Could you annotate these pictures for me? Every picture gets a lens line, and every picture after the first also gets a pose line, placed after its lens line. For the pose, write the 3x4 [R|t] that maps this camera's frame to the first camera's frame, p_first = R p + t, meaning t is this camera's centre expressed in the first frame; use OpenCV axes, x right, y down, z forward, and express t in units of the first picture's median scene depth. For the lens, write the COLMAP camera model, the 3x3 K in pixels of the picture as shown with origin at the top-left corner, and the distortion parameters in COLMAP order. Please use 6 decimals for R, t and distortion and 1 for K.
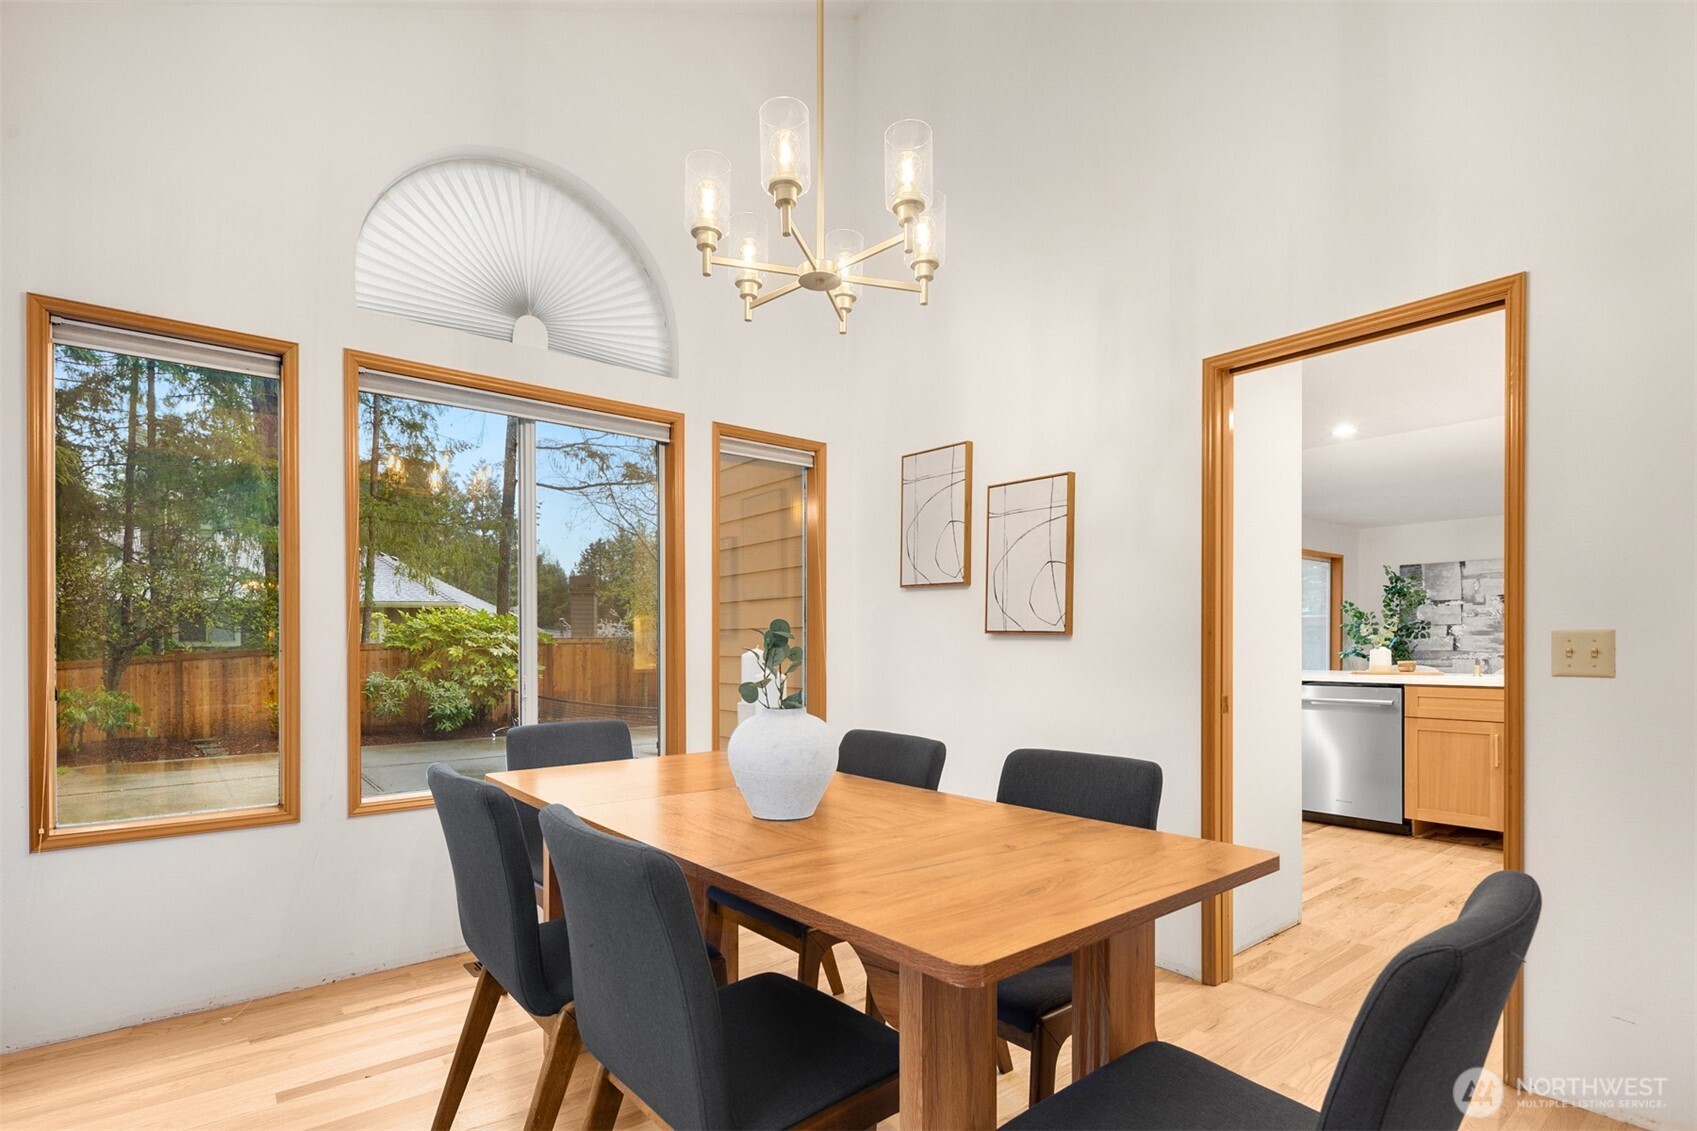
lens RADIAL K [[818.8, 0, 850.3], [0, 818.8, 649.1], [0, 0, 1]] dist [0.007597, -0.004647]
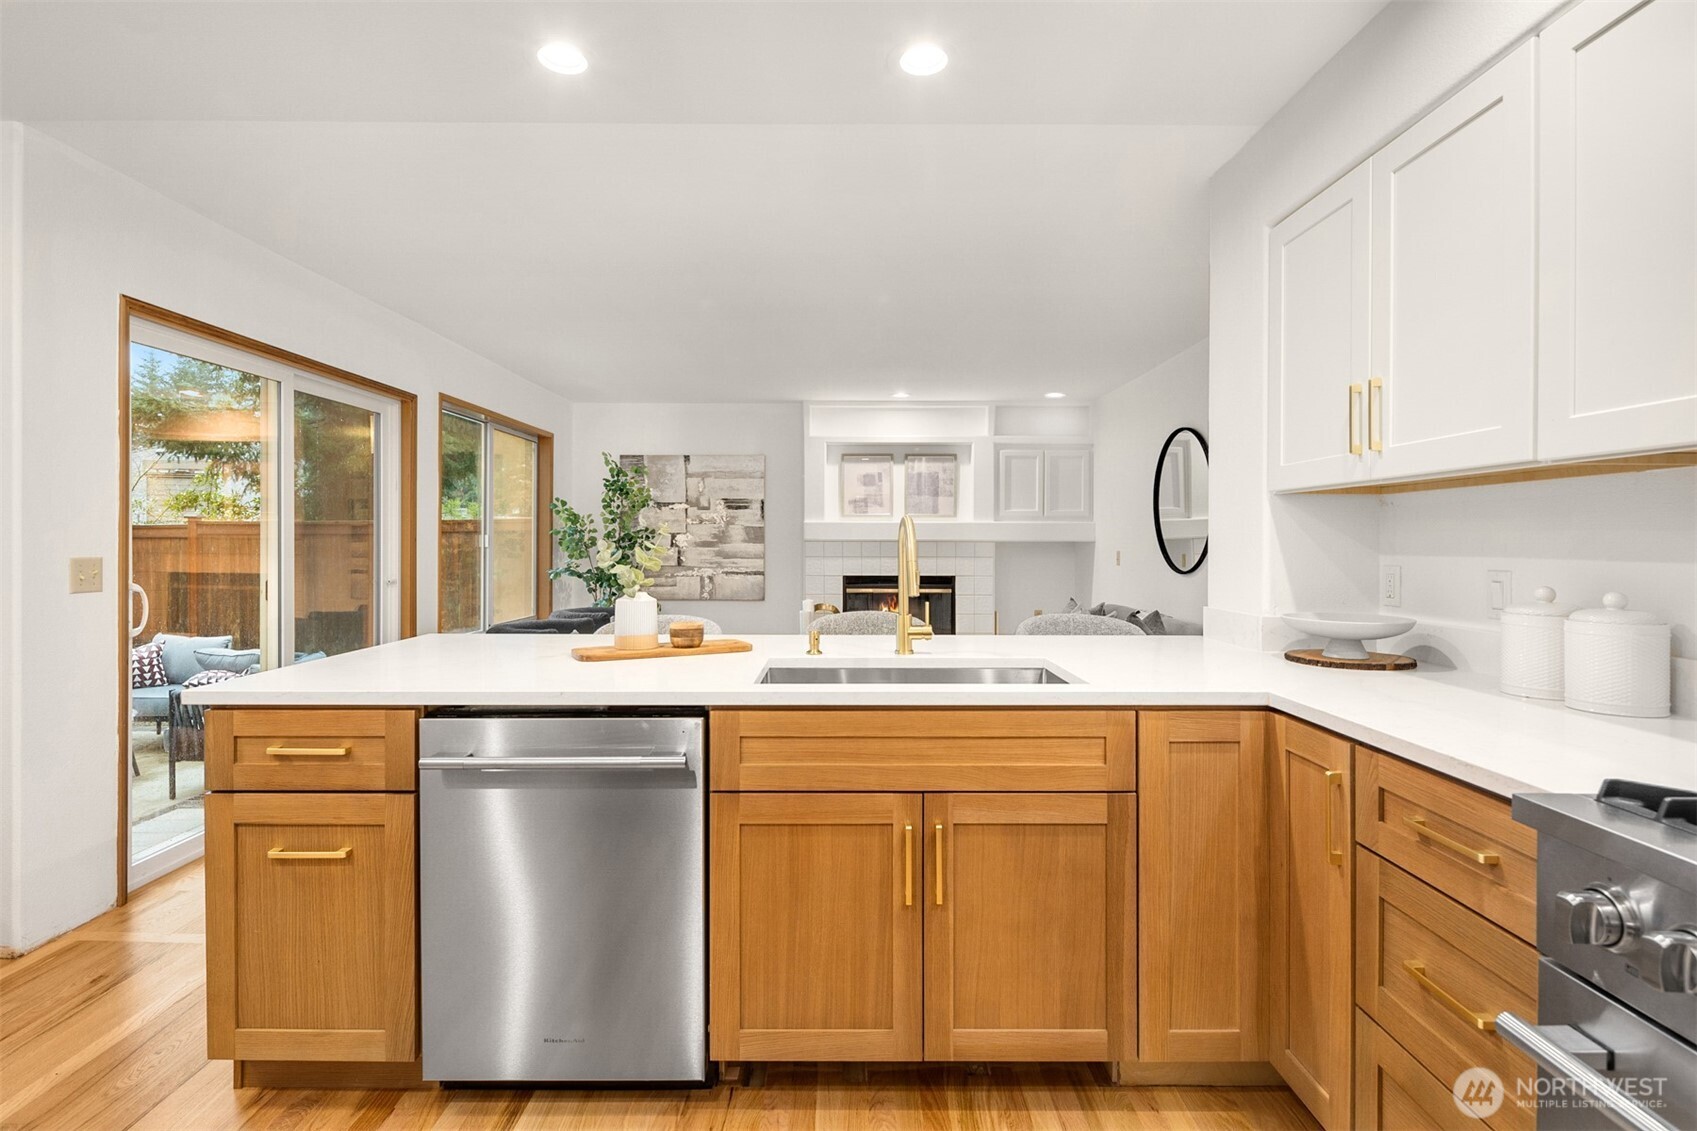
lens RADIAL K [[818.8, 0, 840.9], [0, 818.8, 543.0], [0, 0, 1]] dist [0.007597, -0.004647]
pose [[0.635980, 0.004134, 0.771695, 0.215935], [0.001366, 0.999978, -0.006483, -0.014858], [-0.771705, 0.005177, 0.635960, 0.364453]]
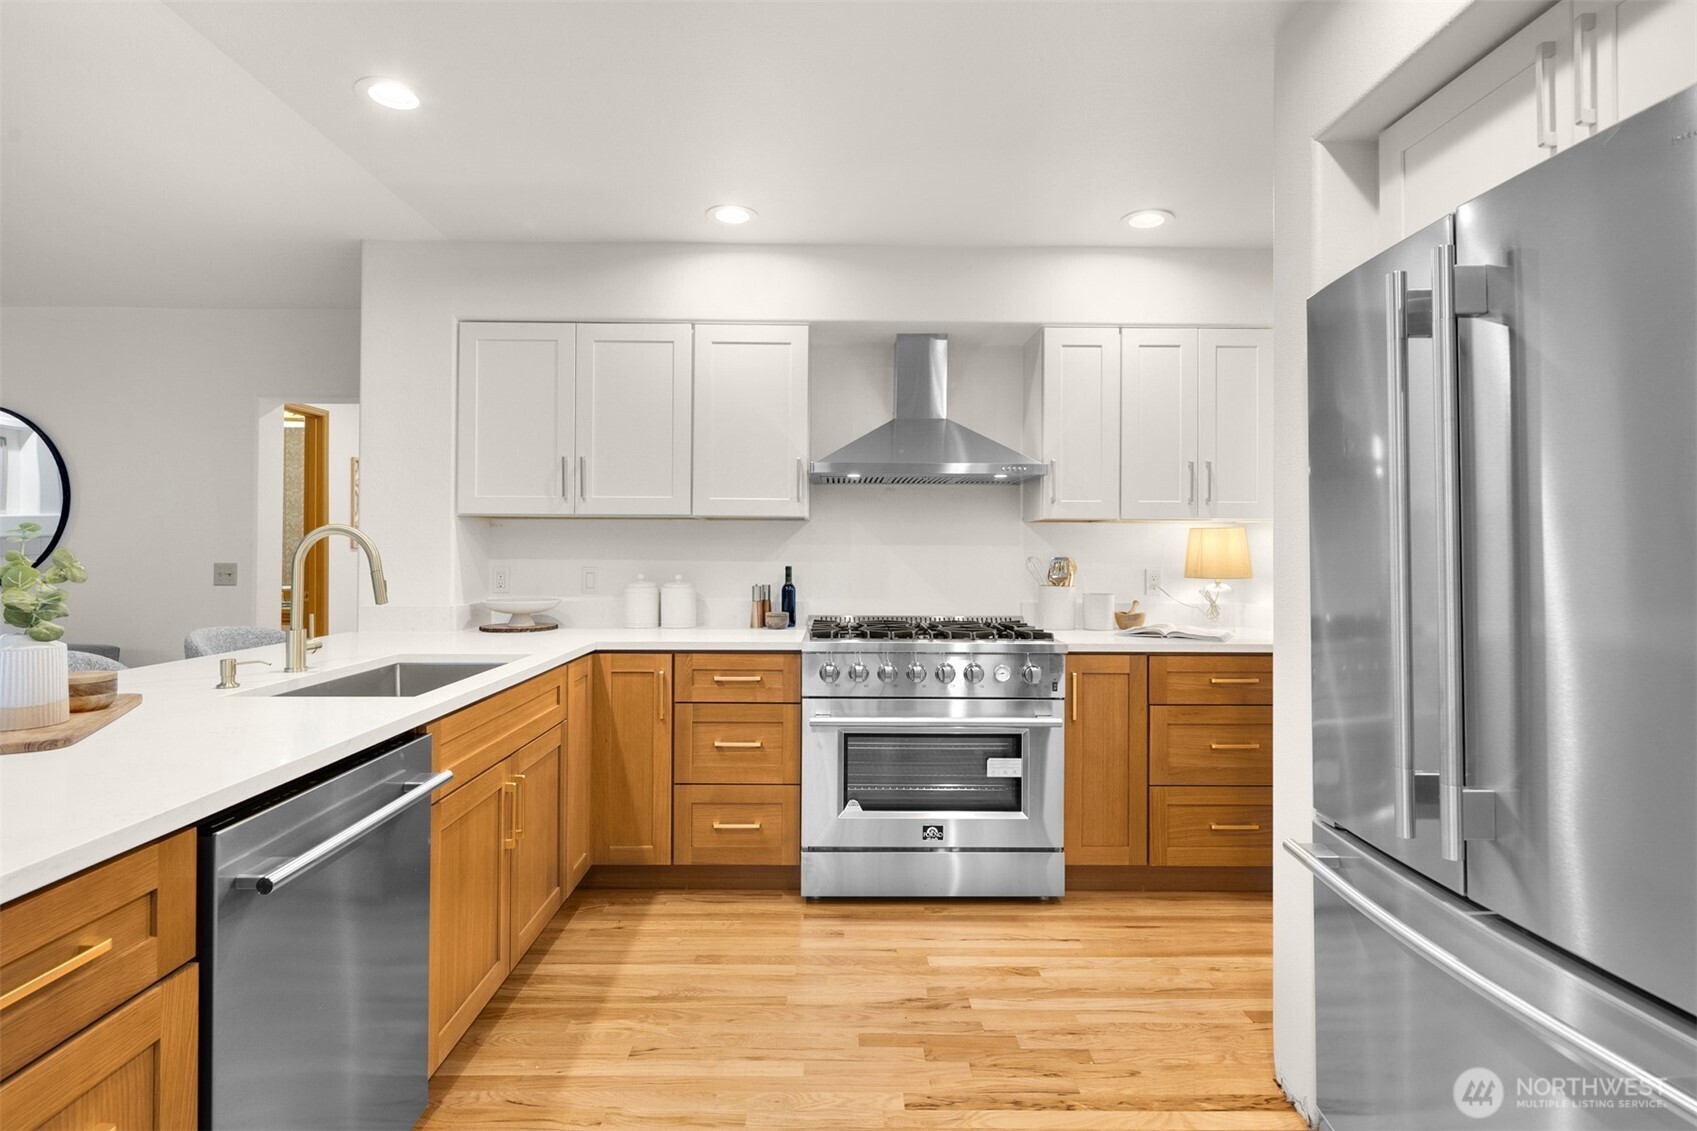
lens RADIAL K [[818.8, 0, 847.3], [0, 818.8, 543.9], [0, 0, 1]] dist [0.007597, -0.004647]
pose [[-0.785663, 0.005494, 0.618630, 0.152656], [0.003227, 0.999983, -0.004782, -0.017525], [-0.618646, -0.001761, -0.785668, 0.599098]]
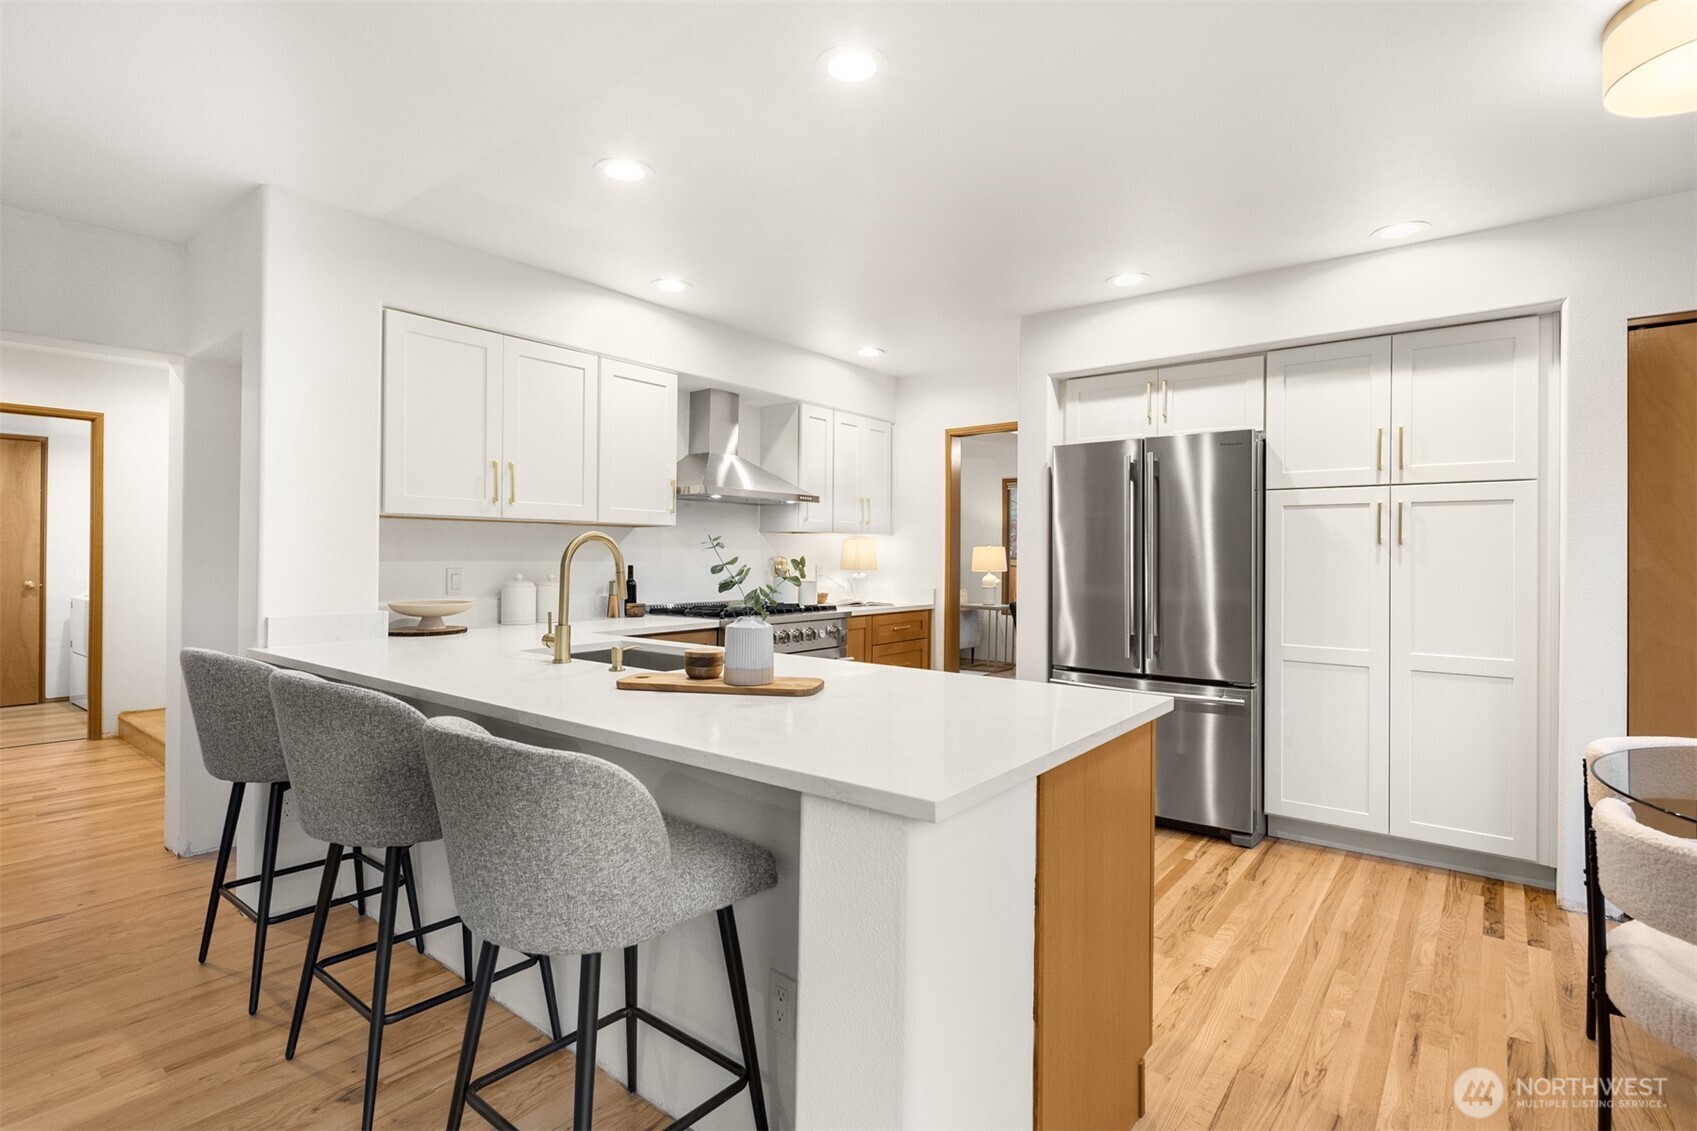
lens RADIAL K [[818.8, 0, 842.2], [0, 818.8, 551.9], [0, 0, 1]] dist [0.007597, -0.004647]
pose [[-0.974585, -0.003963, -0.223983, 0.396380], [-0.005798, 0.999955, 0.007537, -0.020643], [0.223943, 0.008645, -0.974564, 0.789057]]
